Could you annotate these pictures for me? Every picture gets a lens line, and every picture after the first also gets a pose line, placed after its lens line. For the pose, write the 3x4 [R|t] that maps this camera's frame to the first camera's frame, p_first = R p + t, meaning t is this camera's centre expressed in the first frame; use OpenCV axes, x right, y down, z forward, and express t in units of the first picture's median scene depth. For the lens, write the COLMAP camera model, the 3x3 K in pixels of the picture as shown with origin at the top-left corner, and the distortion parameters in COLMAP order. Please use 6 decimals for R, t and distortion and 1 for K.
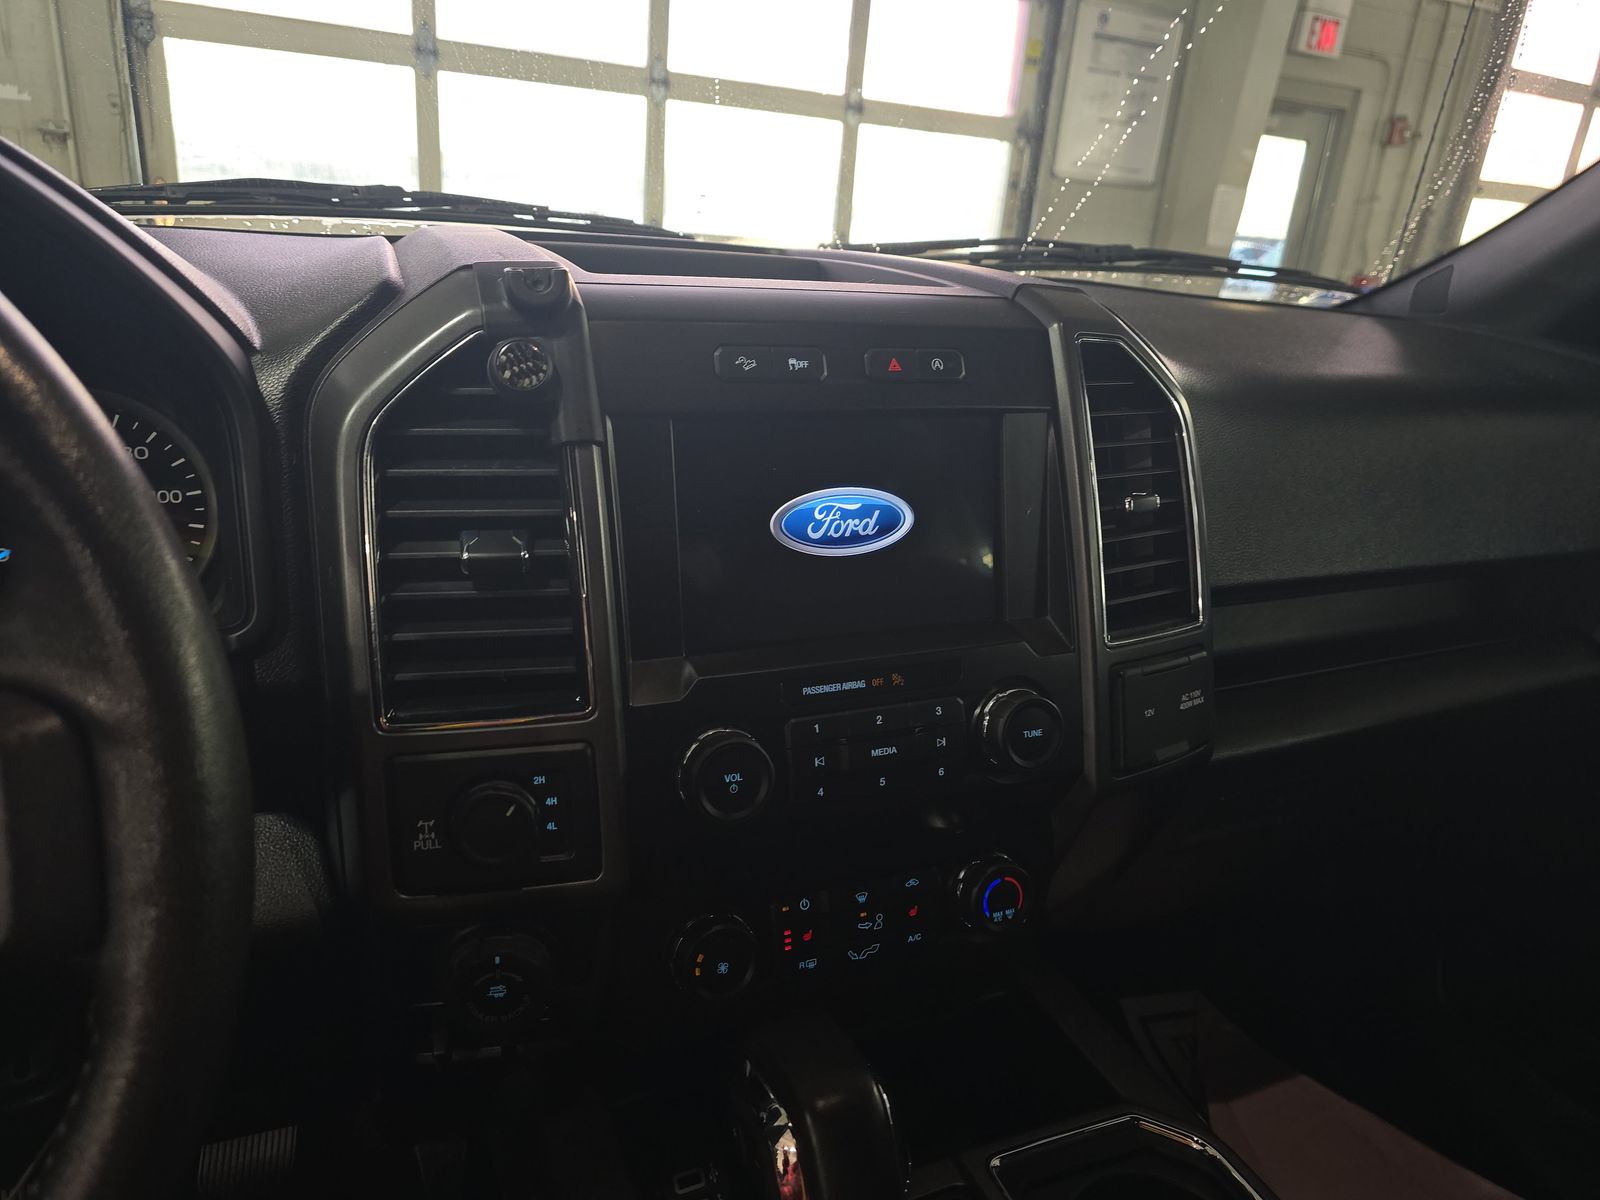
lens RADIAL K [[1098.1, 0, 800.0], [0, 1098.1, 600.0], [0, 0, 1]] dist [0.062347, -0.058827]
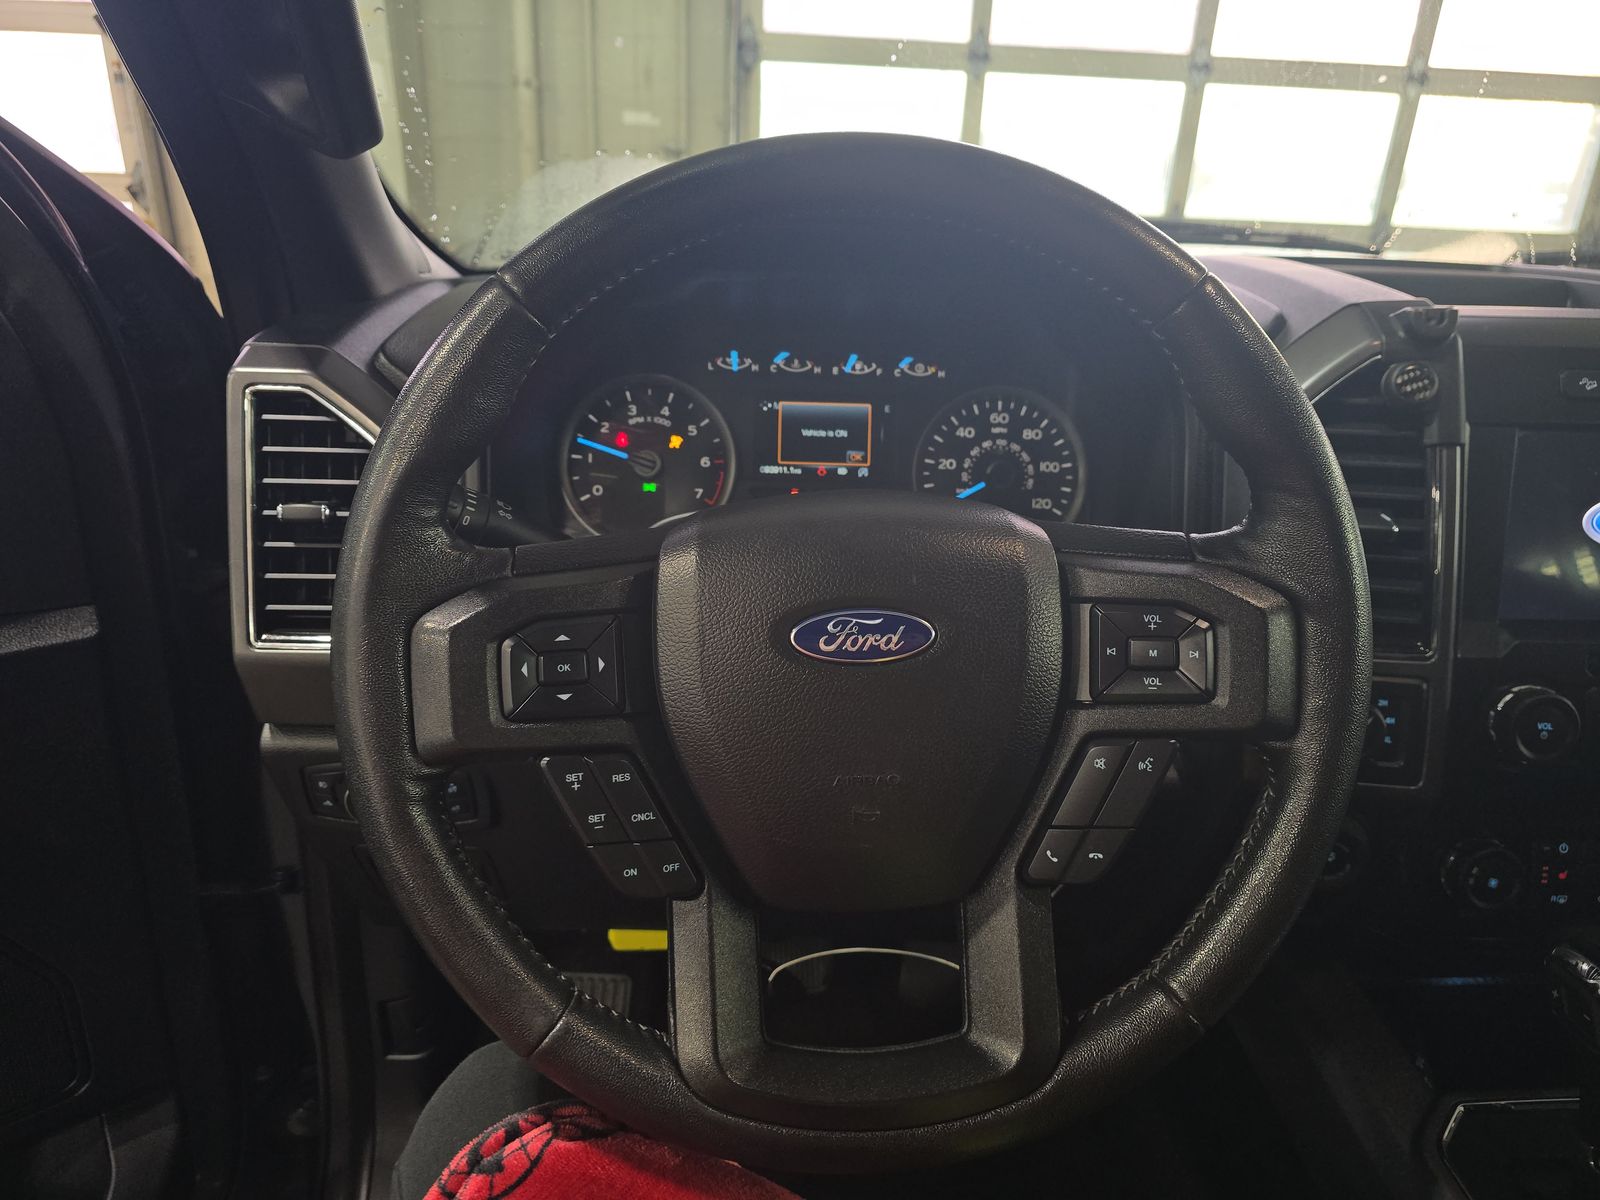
lens RADIAL K [[1098.1, 0, 800.0], [0, 1098.1, 600.0], [0, 0, 1]] dist [0.062347, -0.058827]
pose [[0.926021, 0.107508, -0.361839, -0.344487], [-0.101729, 0.994195, 0.035044, 0.055970], [0.363506, 0.004359, 0.931582, -0.393873]]
